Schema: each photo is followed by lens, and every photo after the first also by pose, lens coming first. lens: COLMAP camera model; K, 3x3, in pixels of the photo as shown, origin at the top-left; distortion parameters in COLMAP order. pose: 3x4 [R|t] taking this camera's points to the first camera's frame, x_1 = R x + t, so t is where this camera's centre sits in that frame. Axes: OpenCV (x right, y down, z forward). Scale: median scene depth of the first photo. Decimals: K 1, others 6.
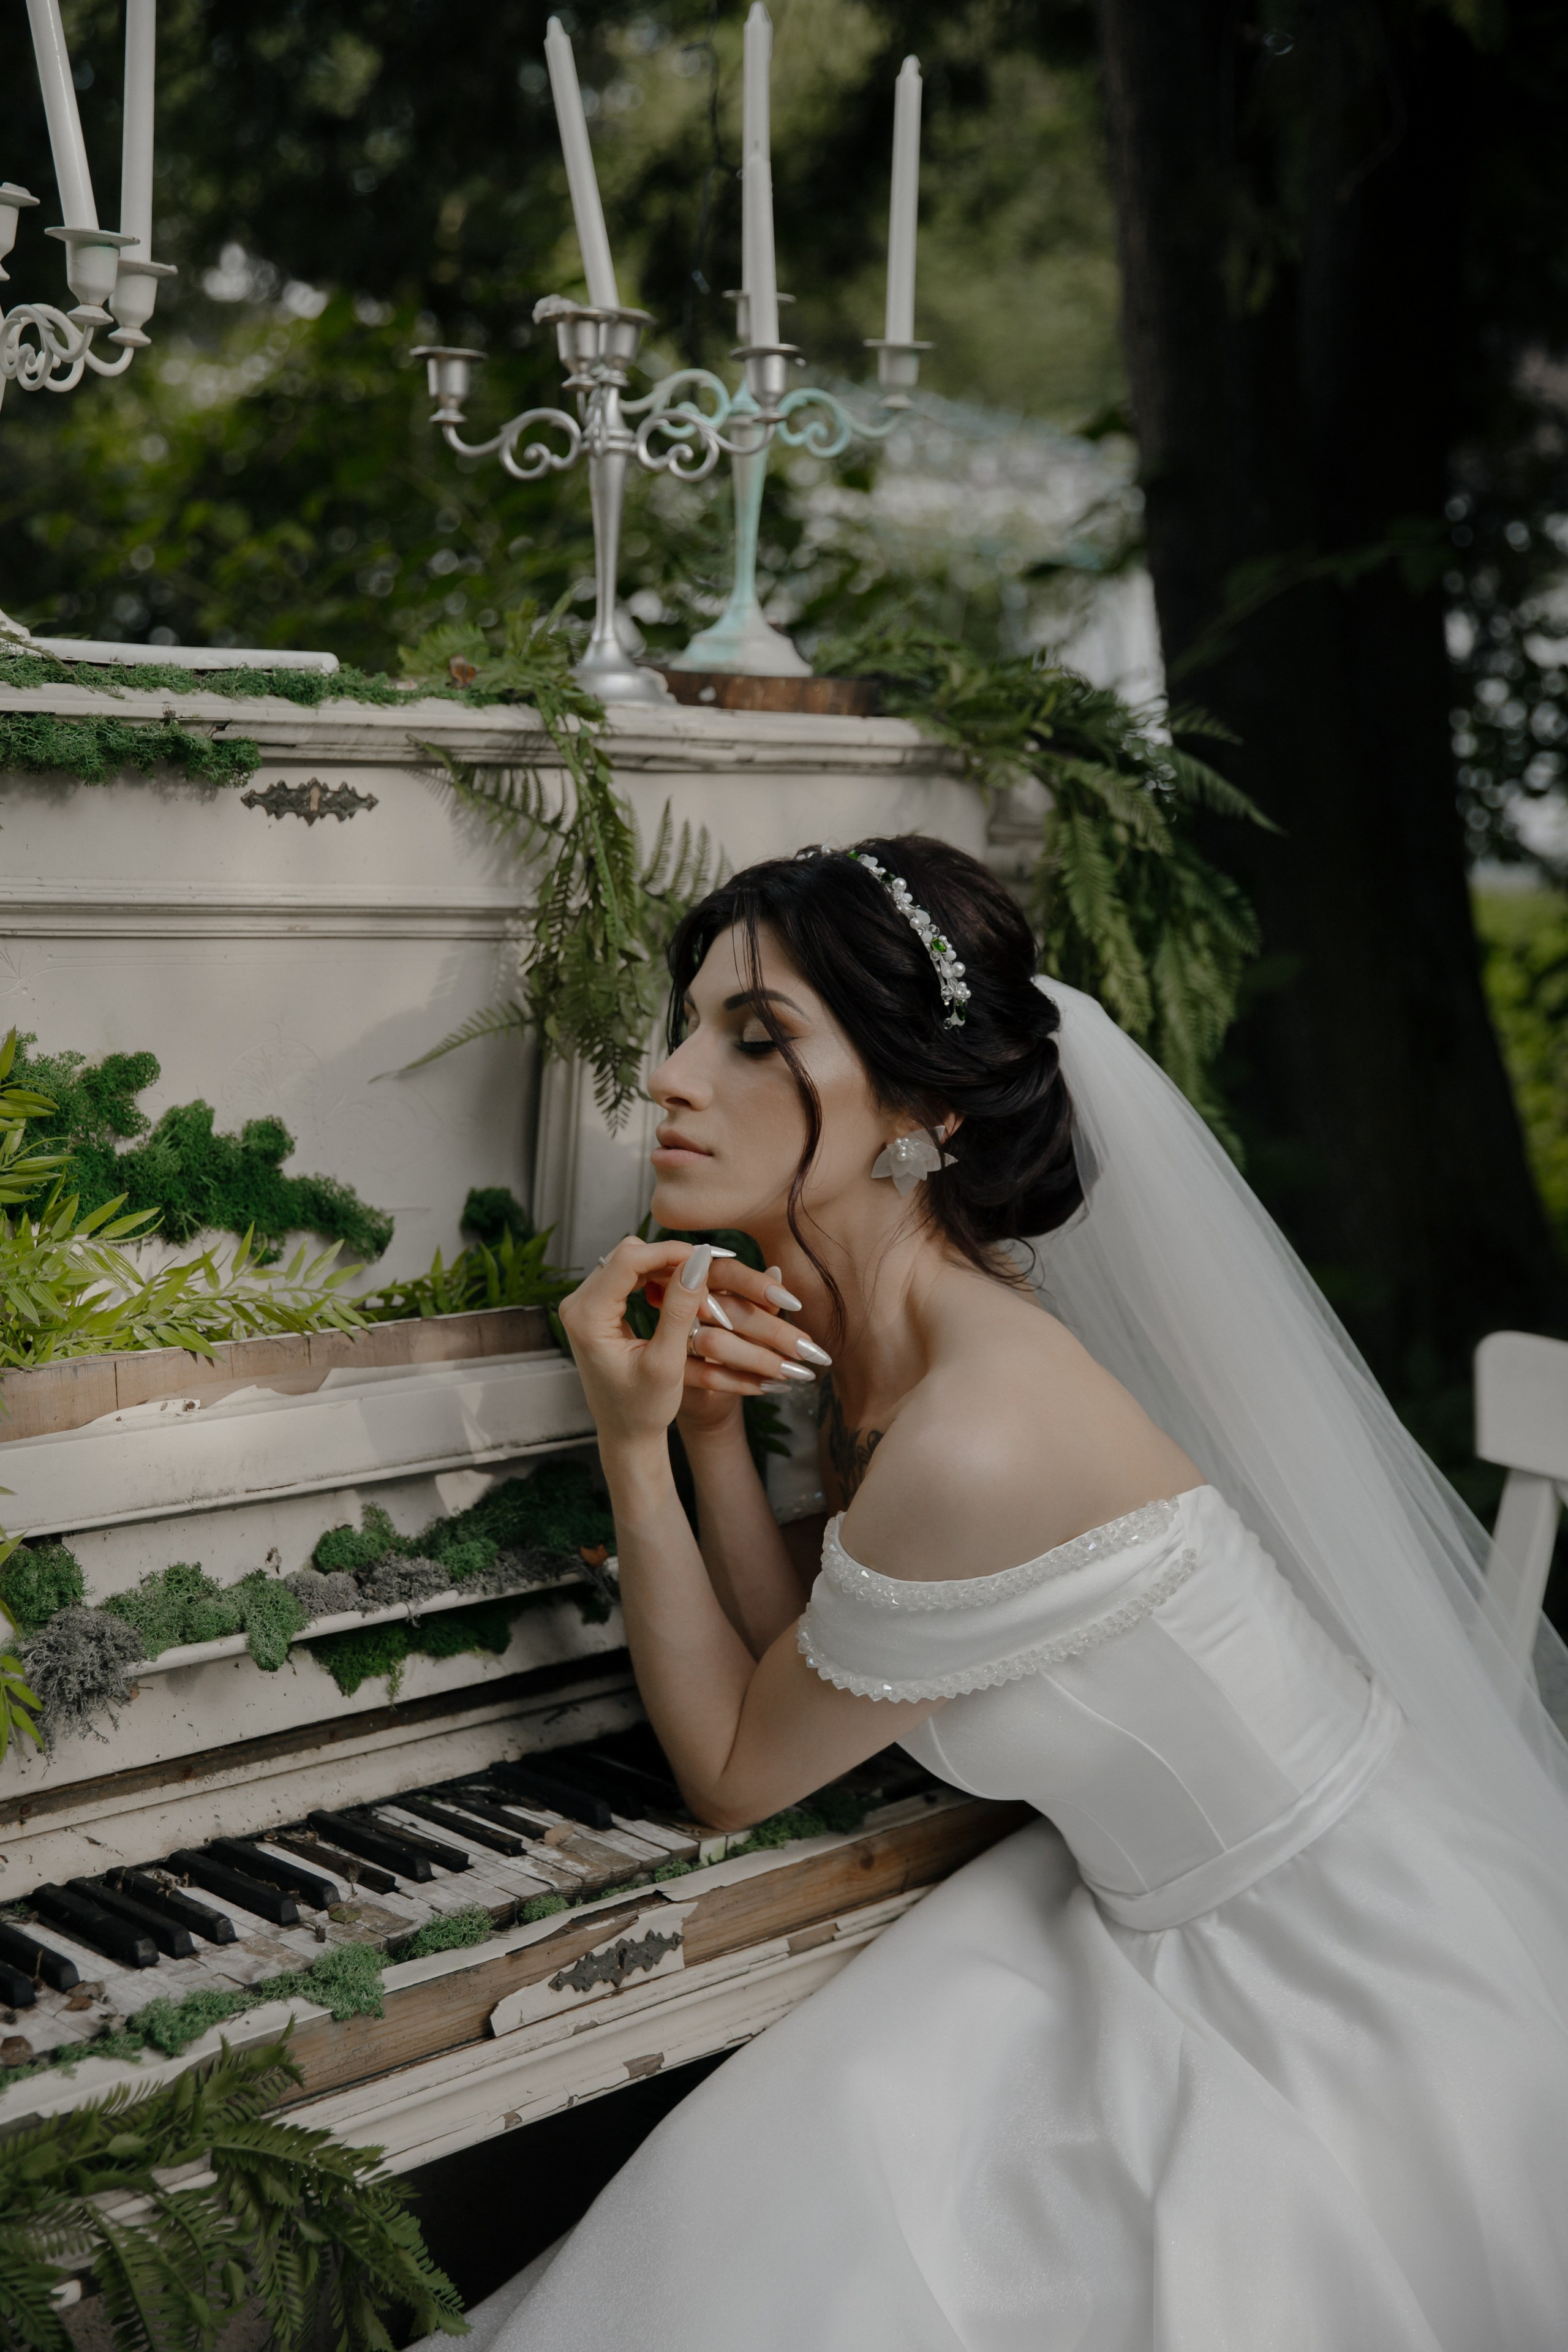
lens RADIAL K [[3196.1, 0, 790.8], [0, 3196.1, 1223.0], [0, 0, 1]] dist [0.048713, 0.137167]
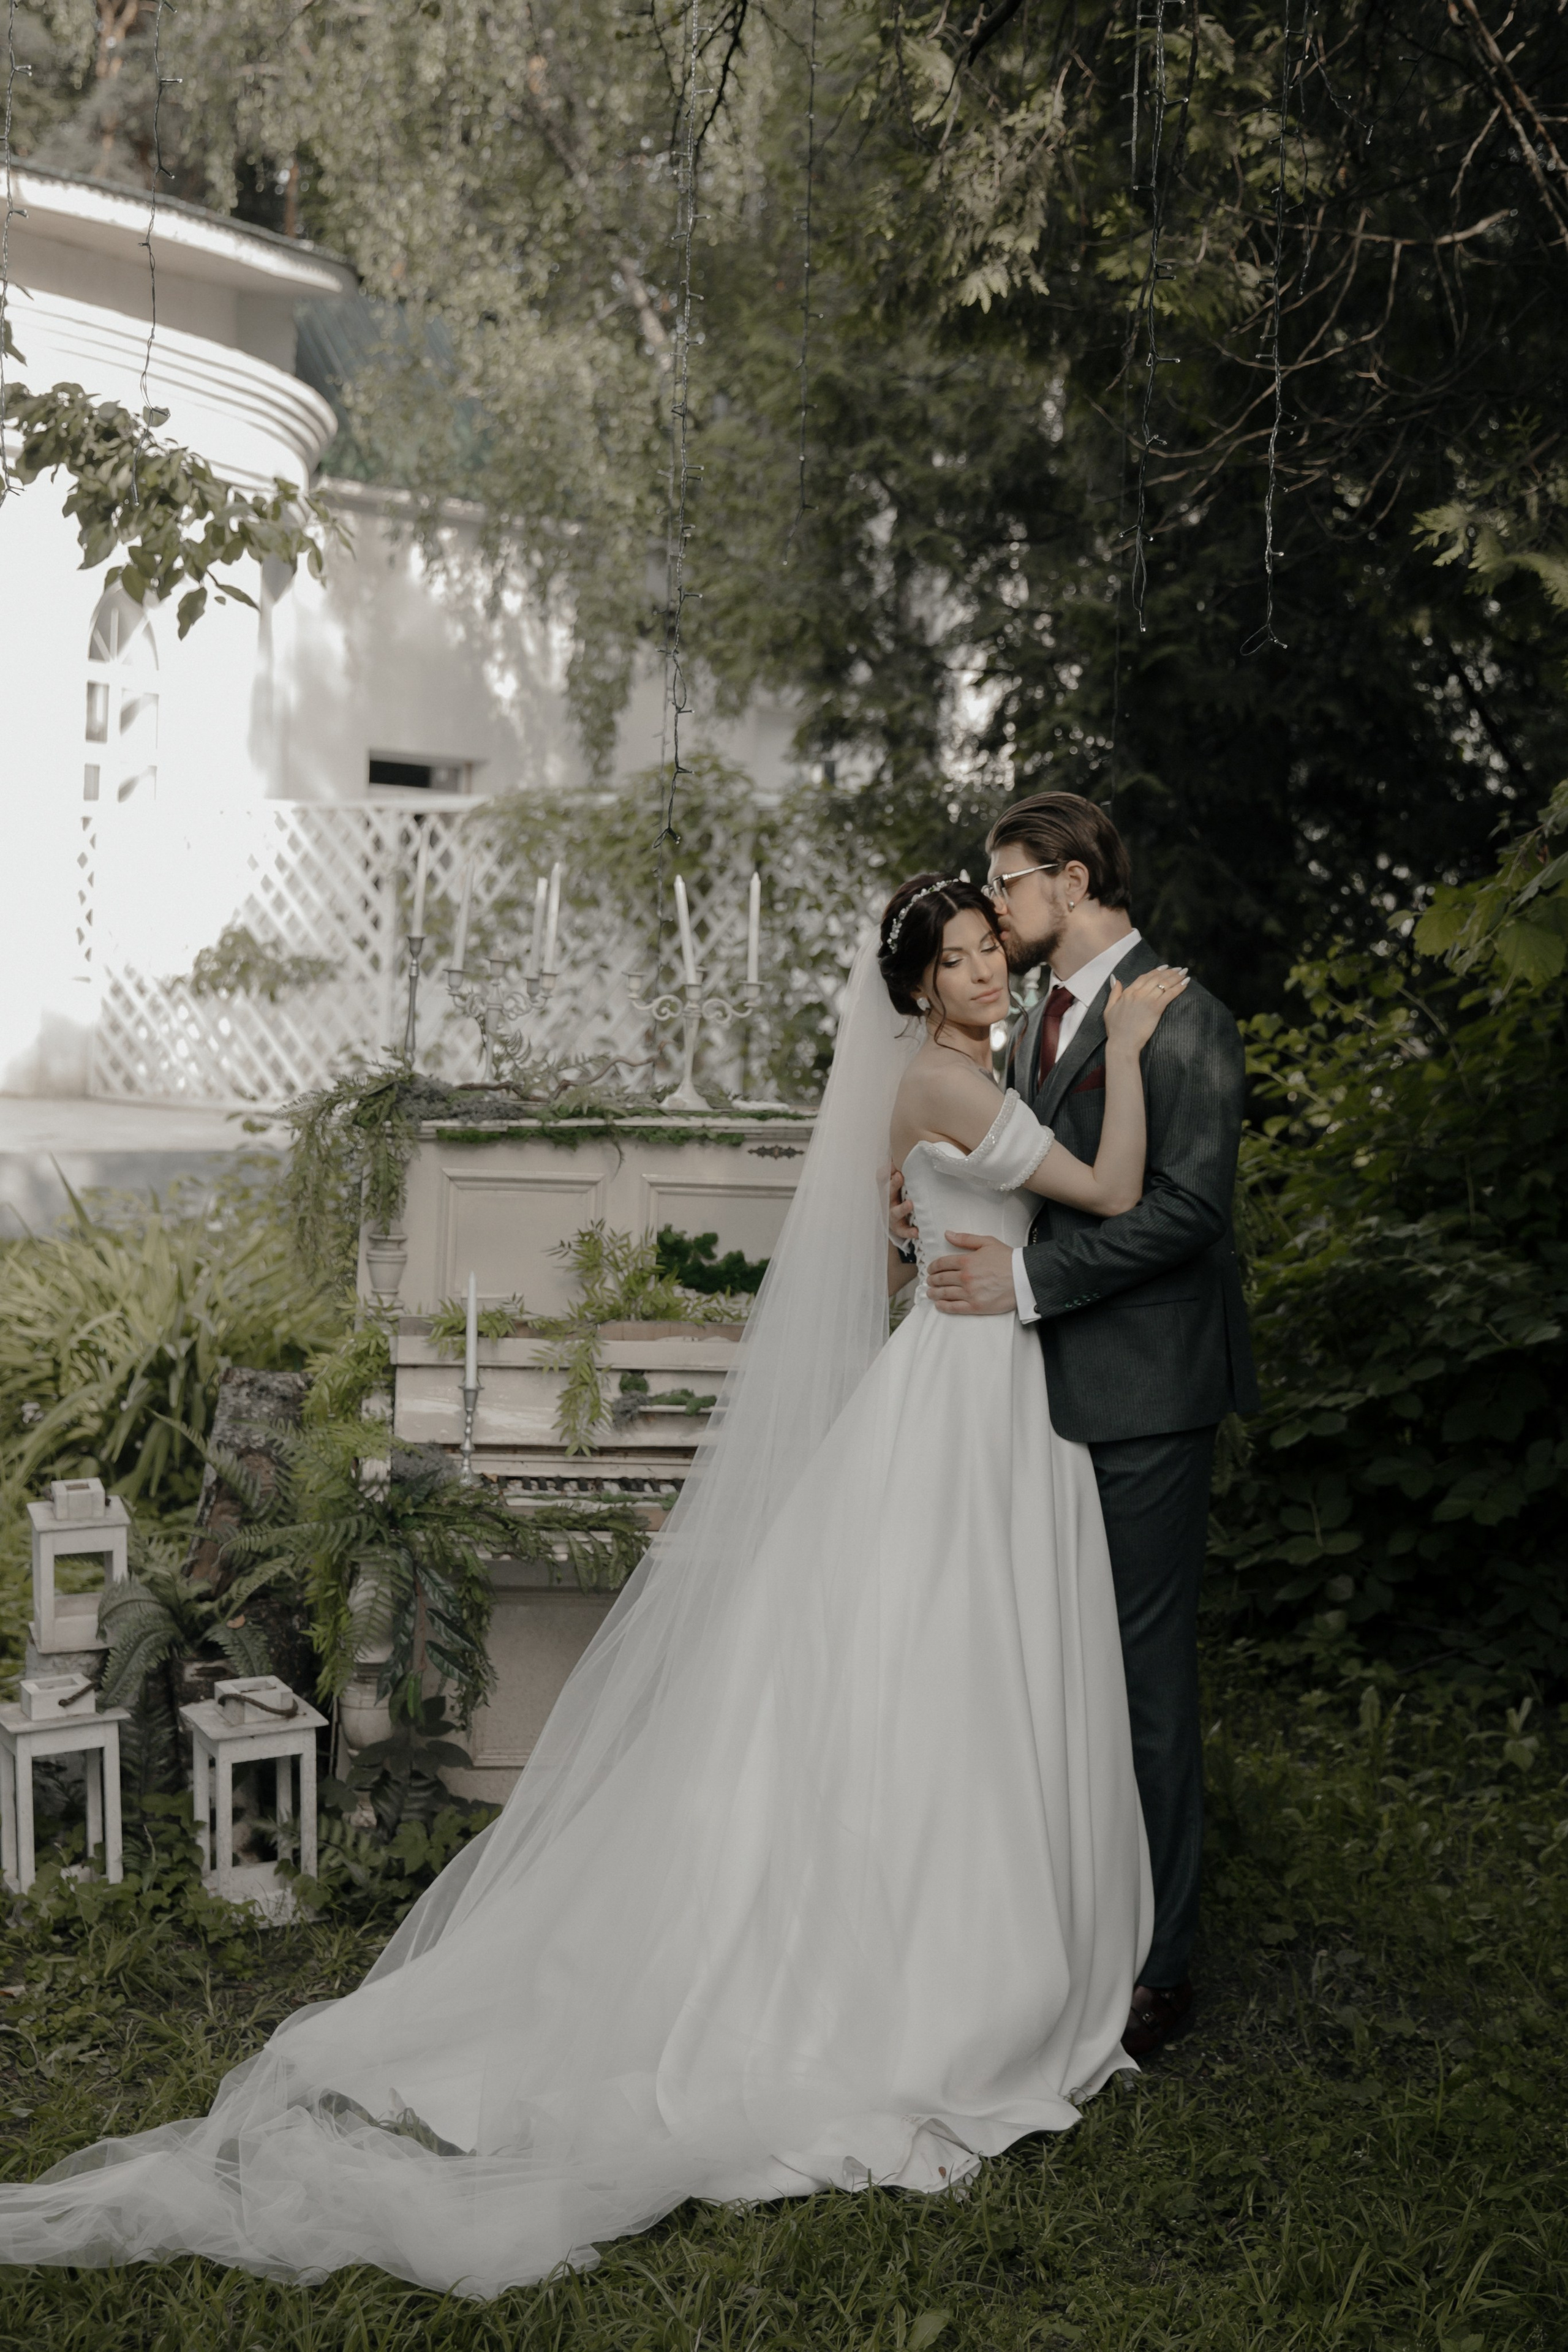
lens RADIAL K [[3295.9, 0, 871.9], [0, 3295.9, 1015.3], [0, 0, 1]] dist [0.029502, 0.082998]
pose [[0.768399, -0.043562, -0.638487, 1.891266], [-0.081772, 0.982820, -0.165464, 0.246981], [0.634725, 0.179352, 0.751636, -1.297086]]
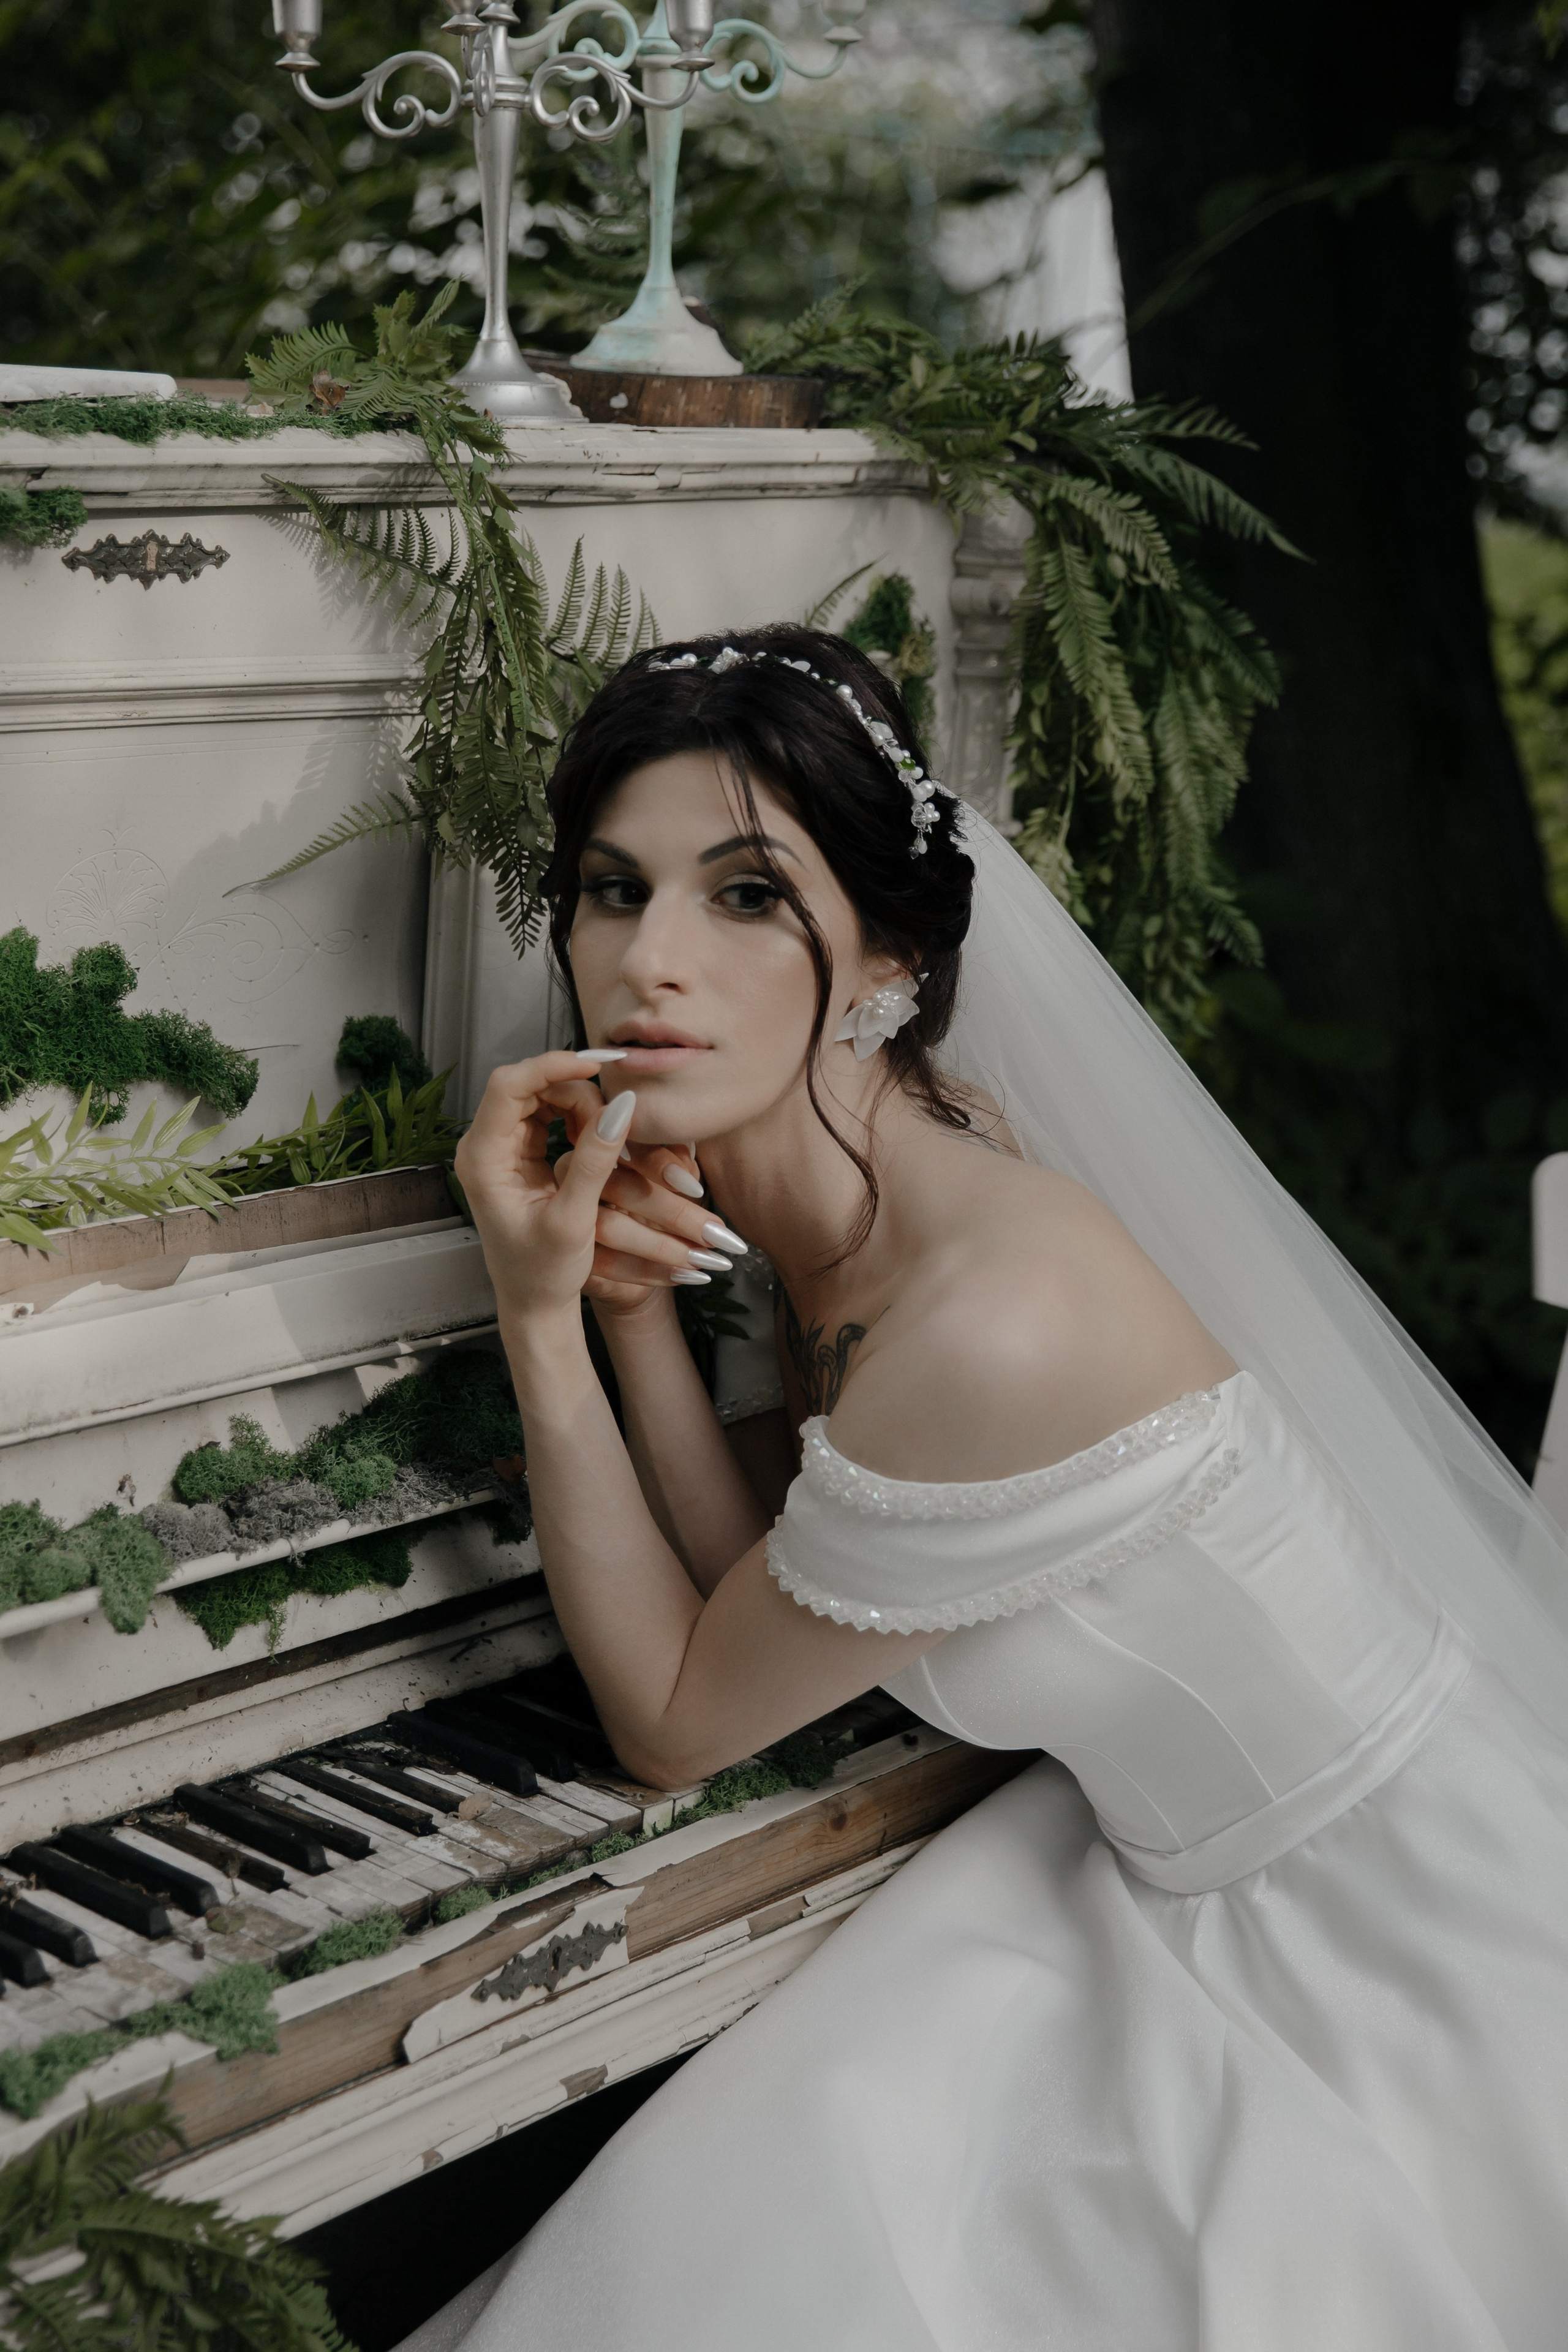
lens RADIAL K [[3643.6, 0, 768.1], [0, 3643.6, 1176.1], [0, 0, 1]] dist [0.045958, 0.174669]
pose [[0.999475, -0.013026, 0.029670, -0.021138], [0.010797, 0.997192, 0.074101, -0.041482], [-0.030552, -0.073742, 0.996809, 0.055464]]
